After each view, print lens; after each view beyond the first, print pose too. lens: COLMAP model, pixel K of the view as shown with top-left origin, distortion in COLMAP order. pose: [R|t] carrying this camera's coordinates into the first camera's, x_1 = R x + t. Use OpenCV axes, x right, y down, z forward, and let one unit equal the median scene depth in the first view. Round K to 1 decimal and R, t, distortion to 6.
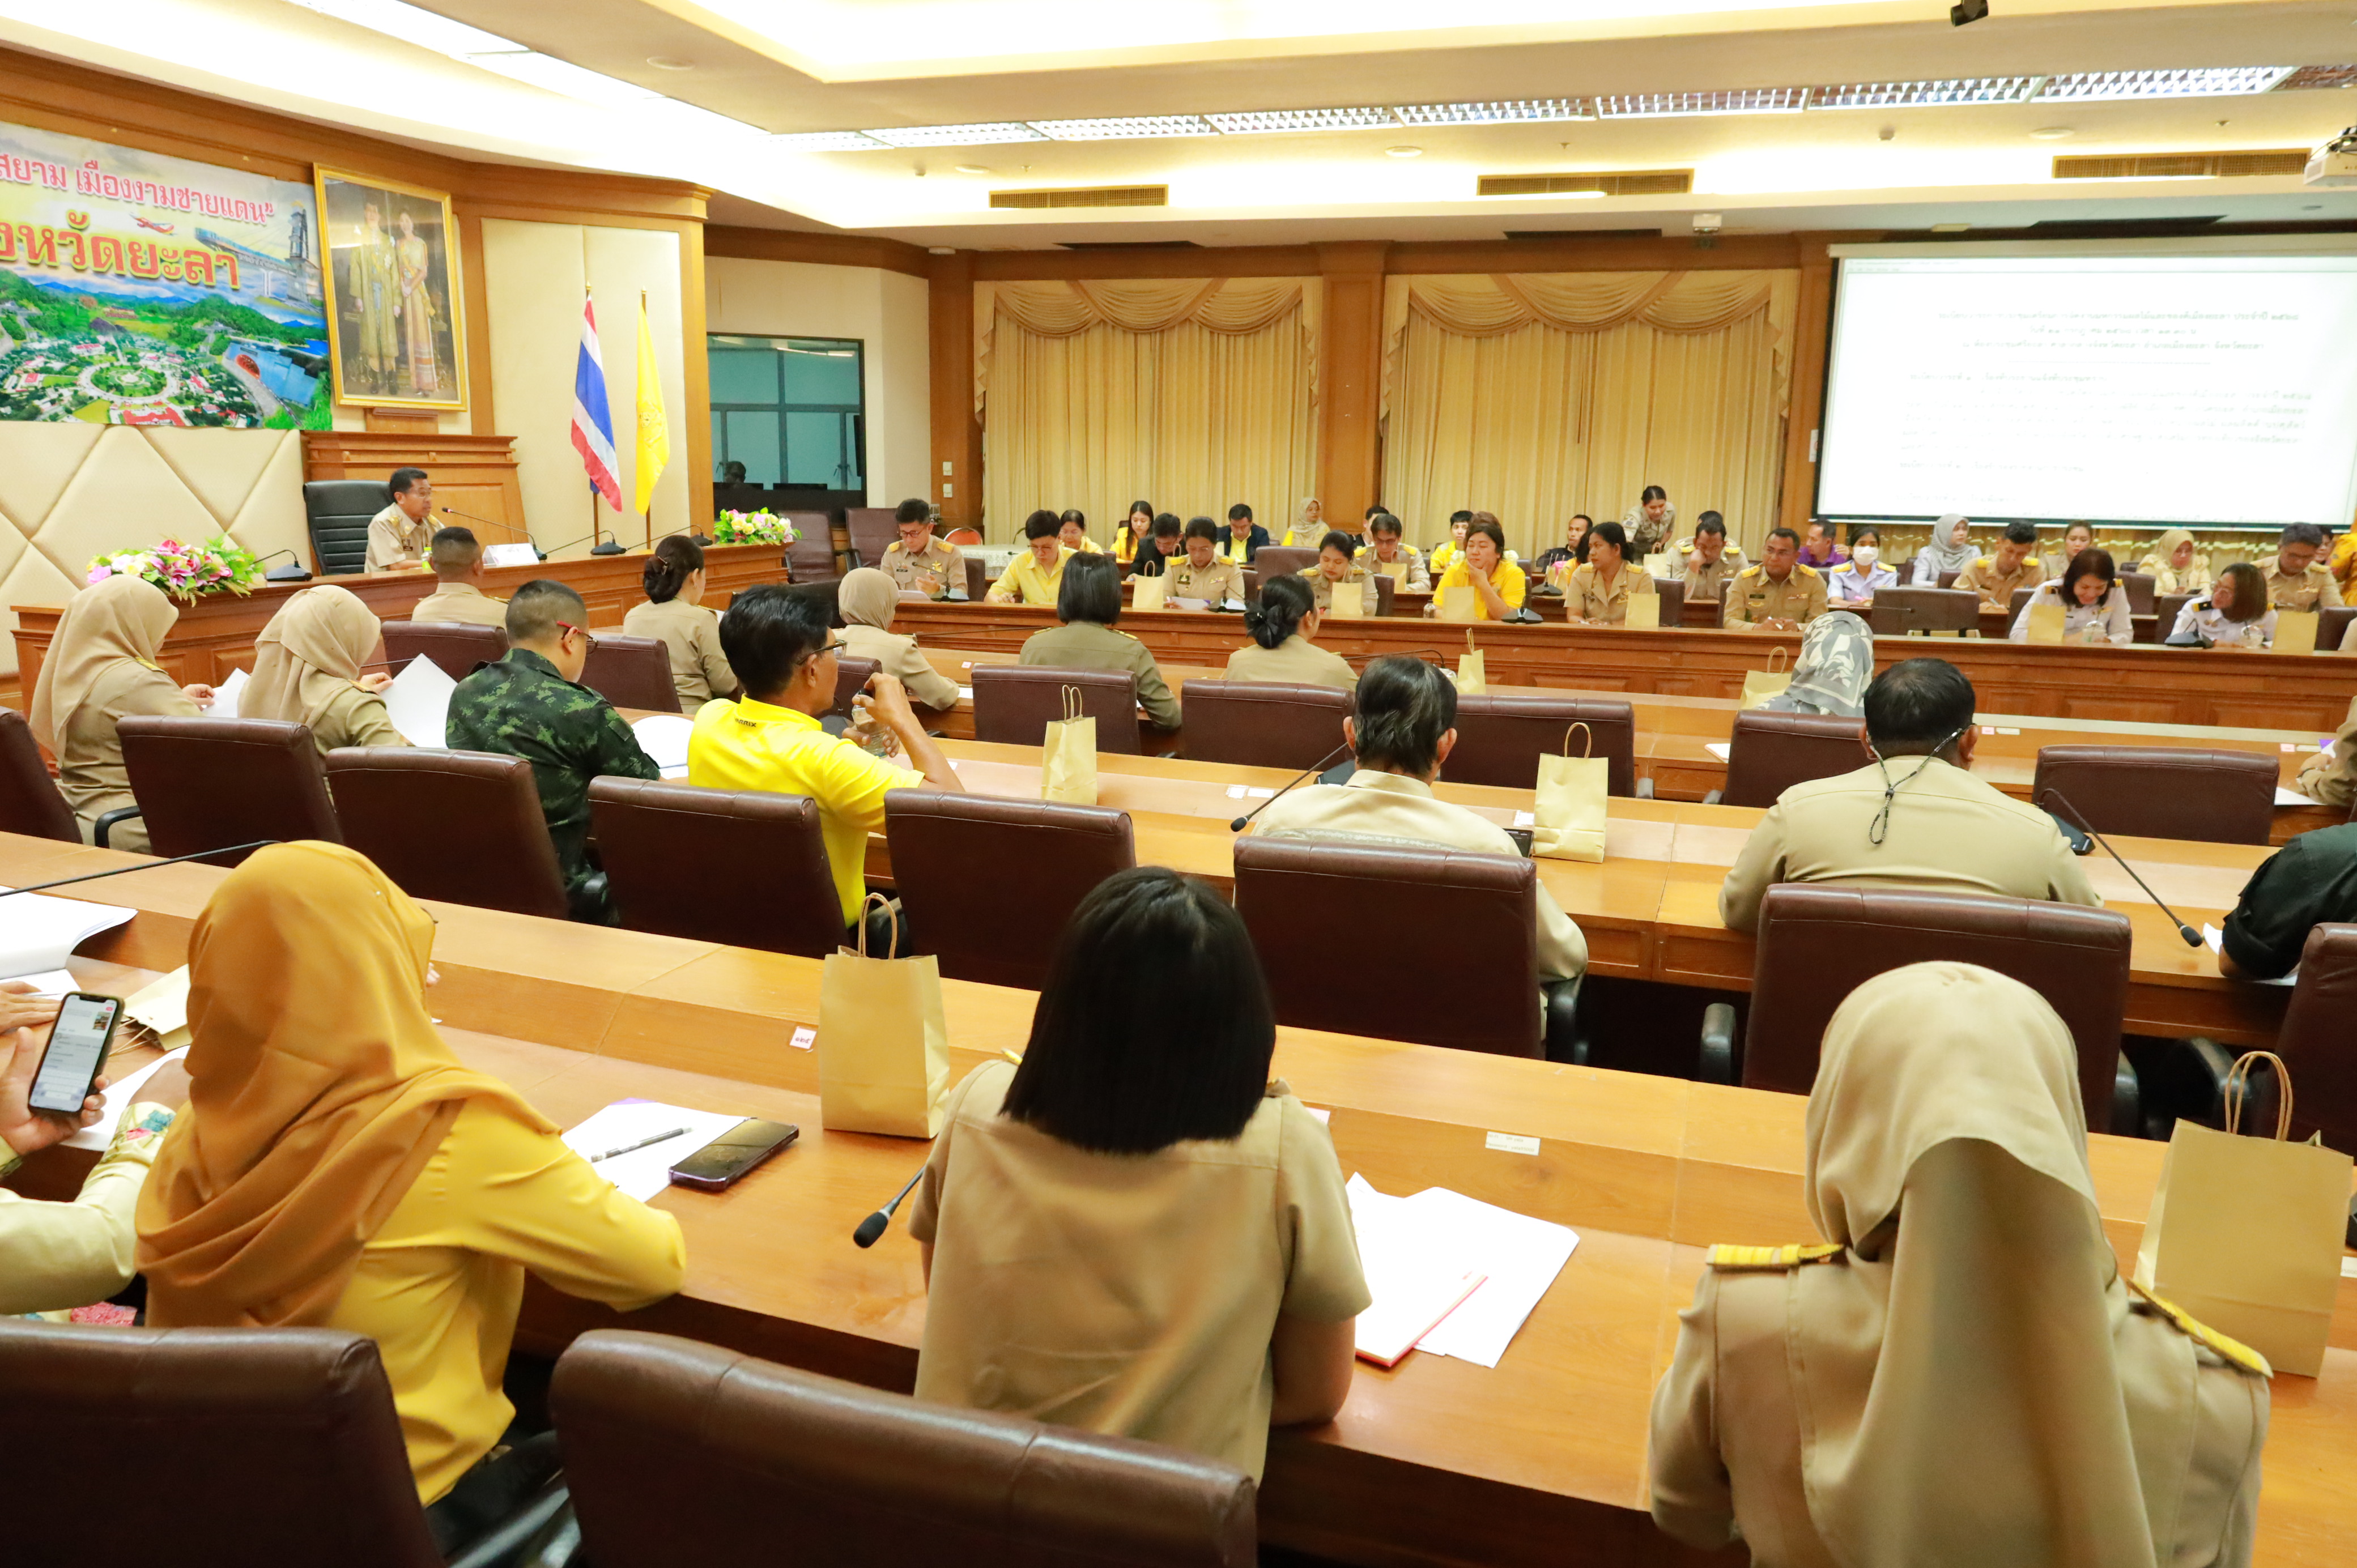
lens RADIAL K [[1667.4, 0, 1072.3], [0, 1667.4, 791.7], [0, 0, 1]] dist [-0.003114, 0.003198]
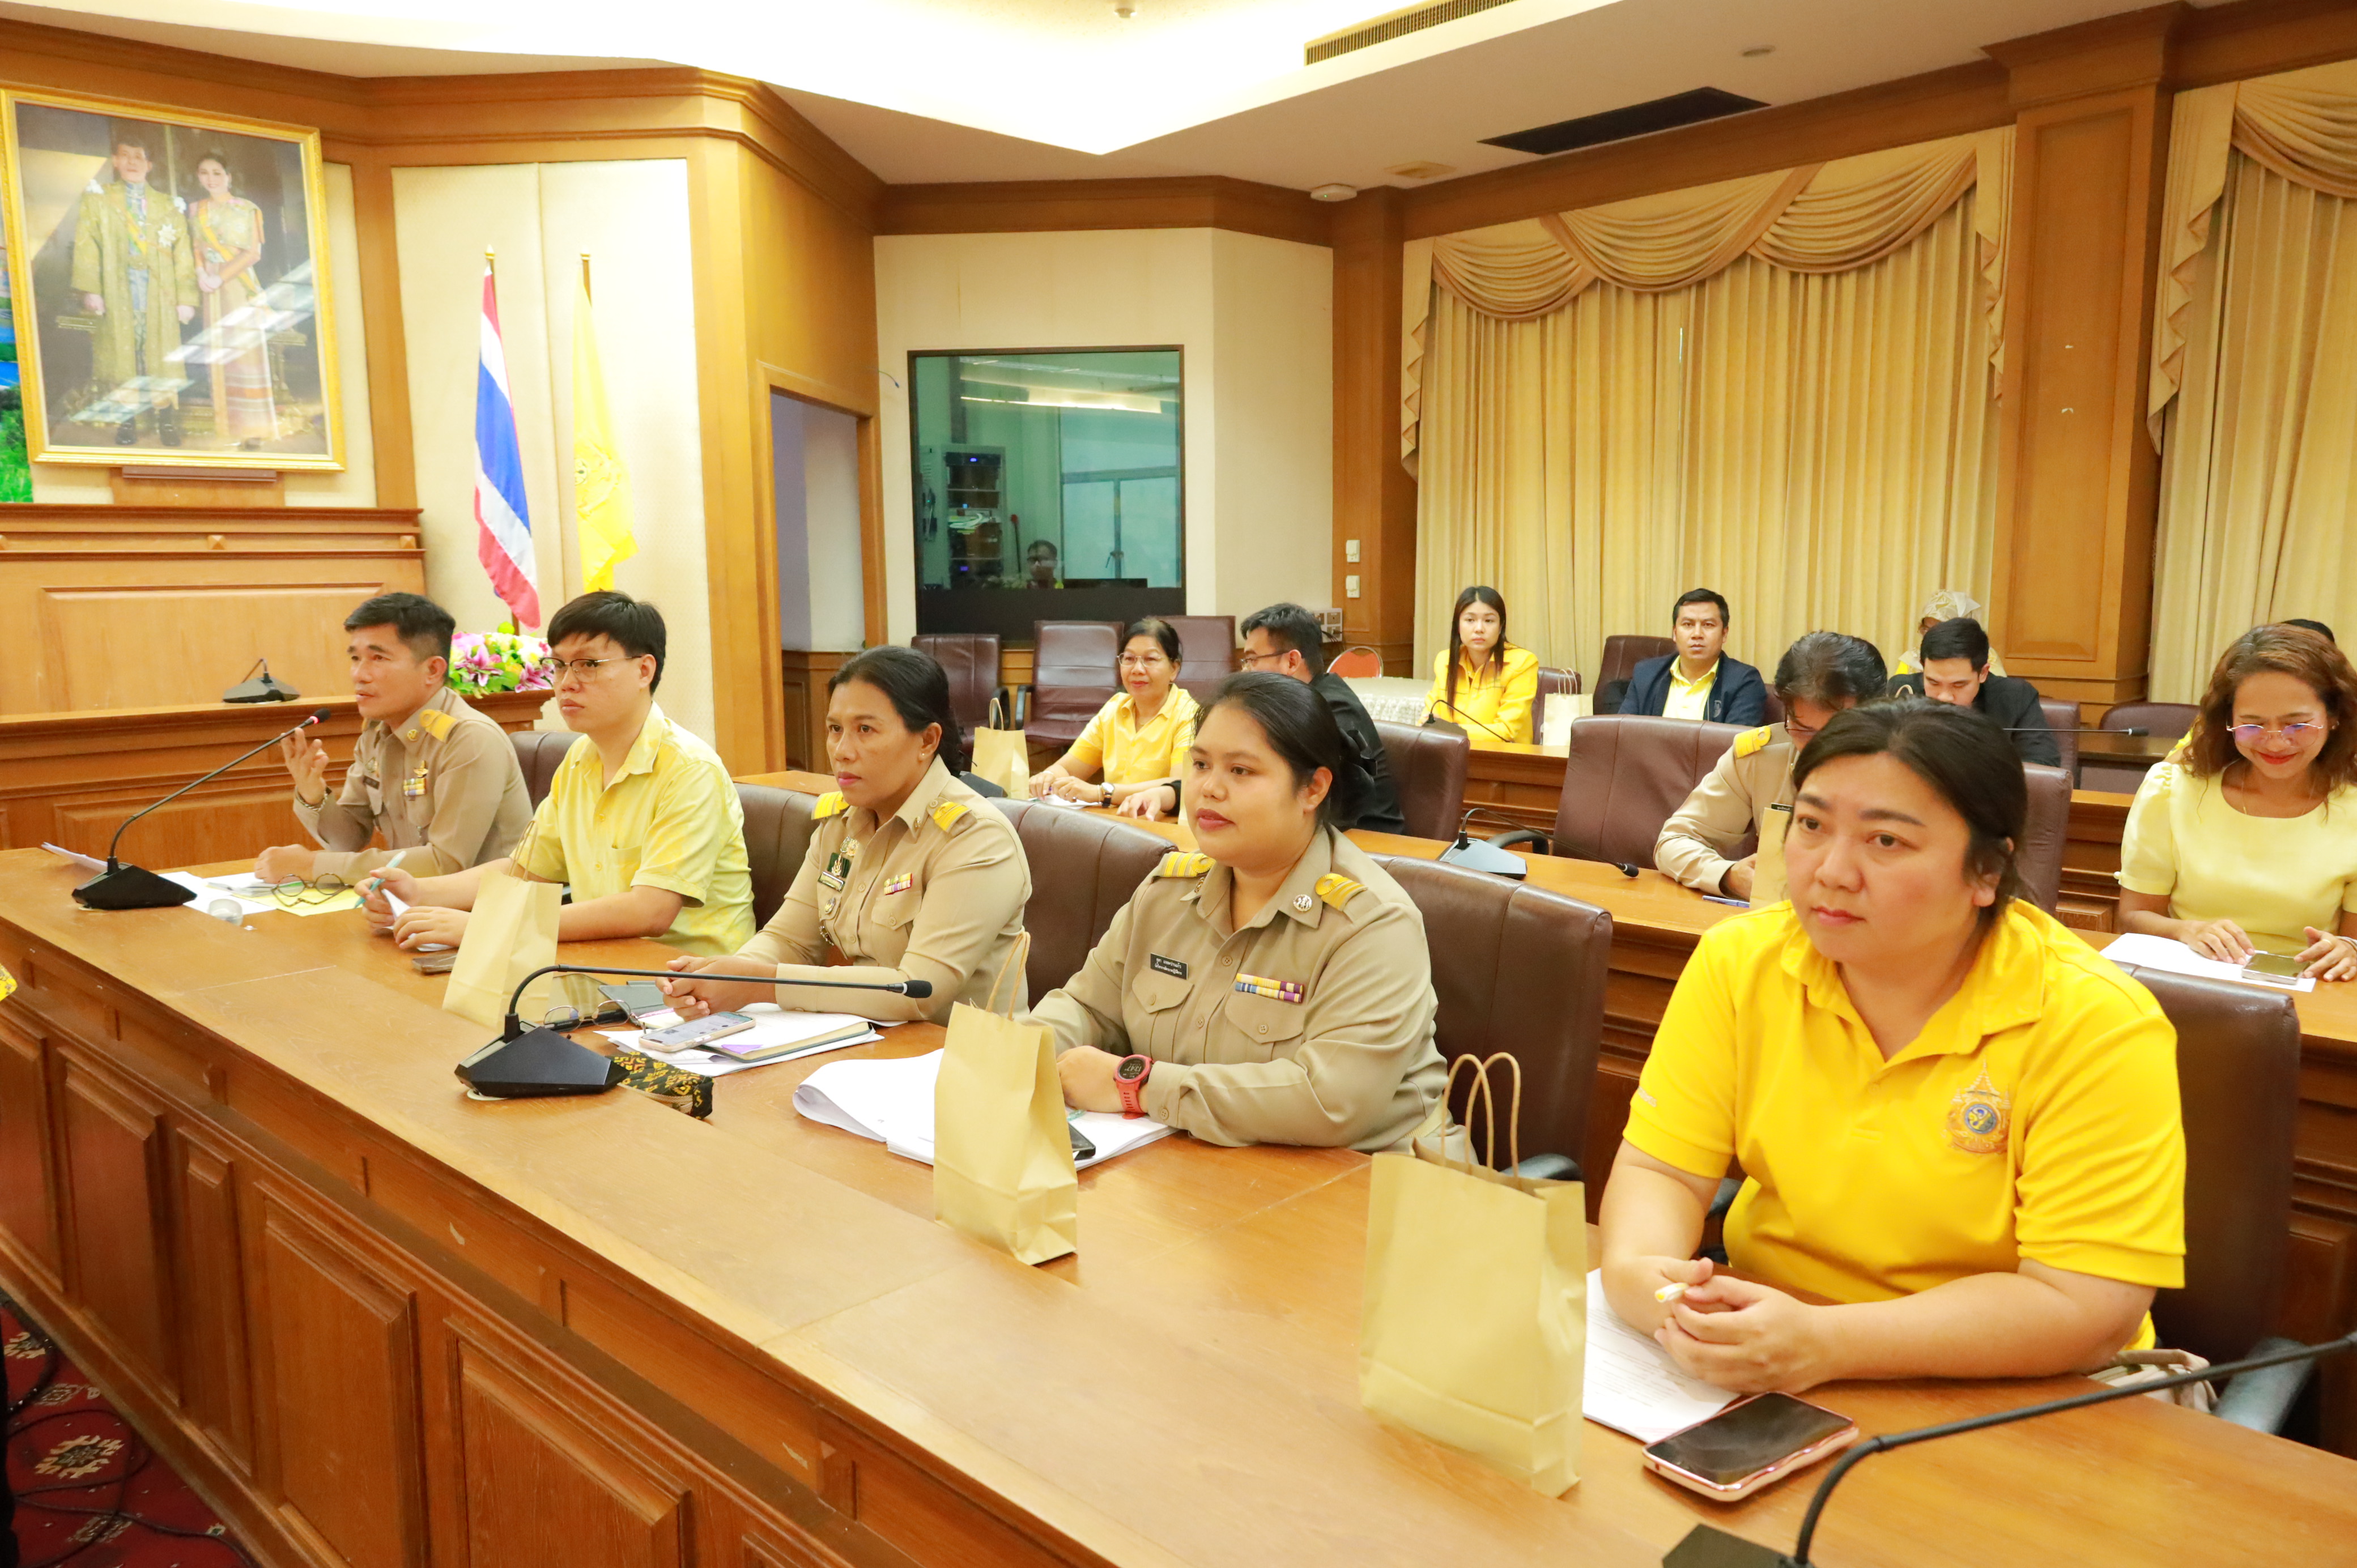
lens RADIAL K [[1667.4, 0, 1072.3], [0, 1667.4, 791.7], [0, 0, 1]] dist [-0.003114, 0.003198]
pose [[0.872967, 0.047206, -0.485490, 0.151710], [-0.075713, 0.996356, -0.039261, -0.082222], [0.481868, 0.071031, 0.873360, 0.469851]]
